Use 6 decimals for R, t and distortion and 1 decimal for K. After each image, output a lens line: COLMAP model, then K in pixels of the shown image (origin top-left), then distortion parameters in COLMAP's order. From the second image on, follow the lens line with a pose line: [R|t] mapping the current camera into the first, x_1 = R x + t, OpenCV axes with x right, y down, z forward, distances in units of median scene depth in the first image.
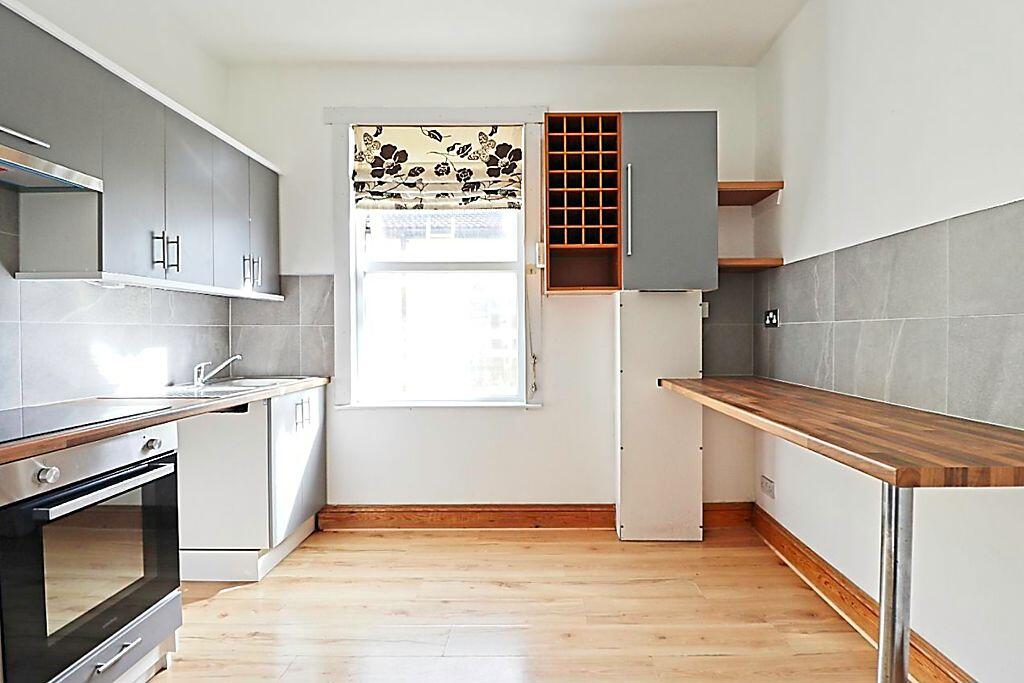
lens RADIAL K [[507.9, 0, 517.7], [0, 507.9, 338.6], [0, 0, 1]] dist [0.004024, -0.018733]
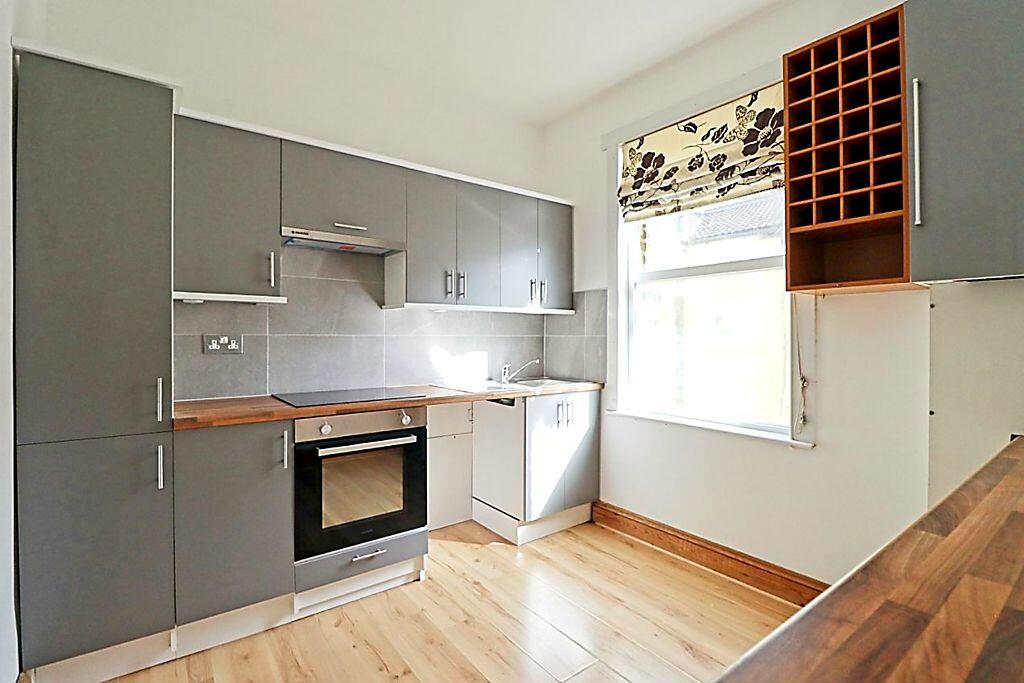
lens RADIAL K [[476.3, 0, 516.6], [0, 476.3, 338.2], [0, 0, 1]] dist [-0.003077, -0.013883]
pose [[0.618958, 0.008005, -0.785383, 0.318931], [-0.012617, 0.999920, 0.000248, -0.018691], [0.785323, 0.009756, 0.619010, 0.232032]]
